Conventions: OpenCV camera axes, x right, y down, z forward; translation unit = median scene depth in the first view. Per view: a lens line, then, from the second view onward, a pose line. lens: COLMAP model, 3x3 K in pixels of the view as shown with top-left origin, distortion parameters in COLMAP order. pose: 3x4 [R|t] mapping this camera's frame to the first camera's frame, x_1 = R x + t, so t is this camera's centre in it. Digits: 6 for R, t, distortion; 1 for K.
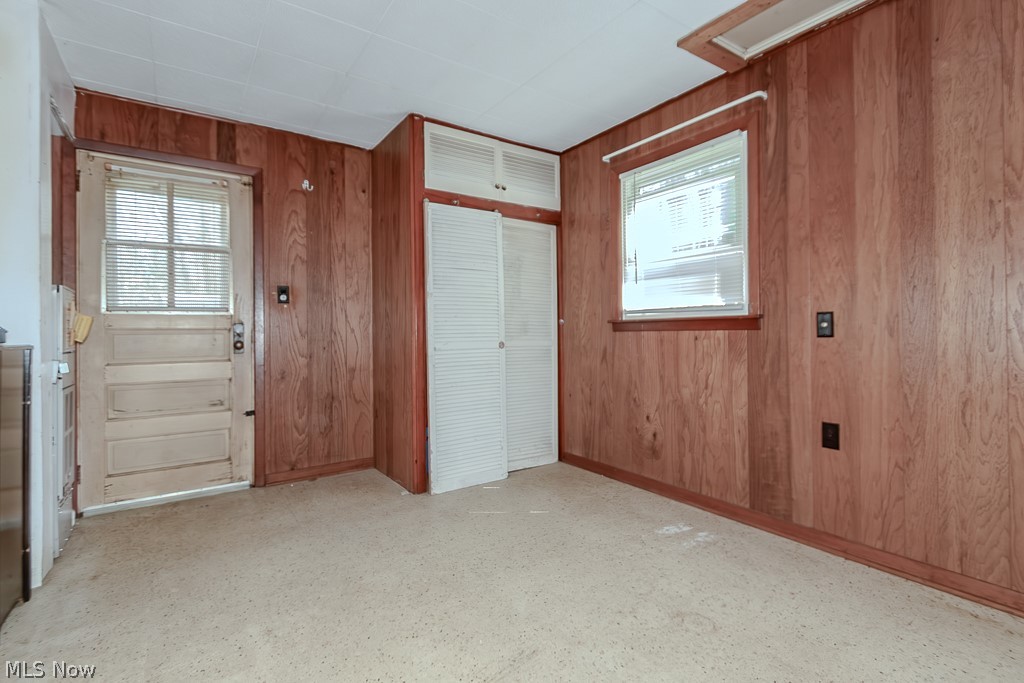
lens RADIAL K [[484.1, 0, 508.9], [0, 484.1, 326.5], [0, 0, 1]] dist [0.015610, -0.006471]
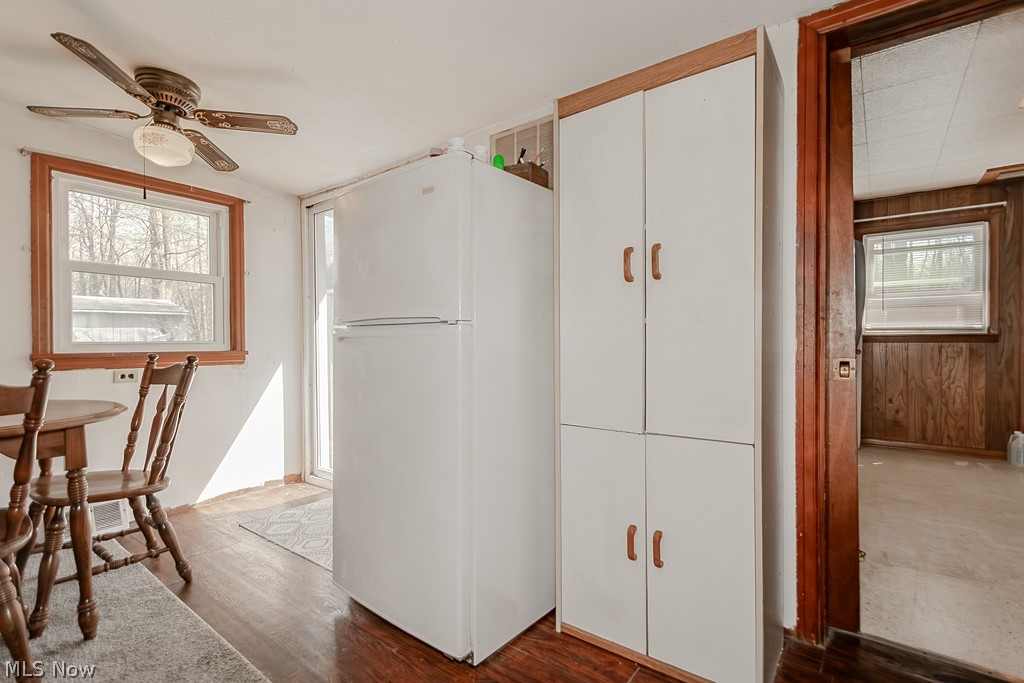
lens RADIAL K [[484.1, 0, 512.2], [0, 484.1, 345.6], [0, 0, 1]] dist [0.015610, -0.006471]
pose [[0.951281, 0.004073, 0.308297, -1.478032], [-0.009376, 0.999832, 0.015719, 0.006462], [-0.308181, -0.017844, 0.951160, -0.086675]]
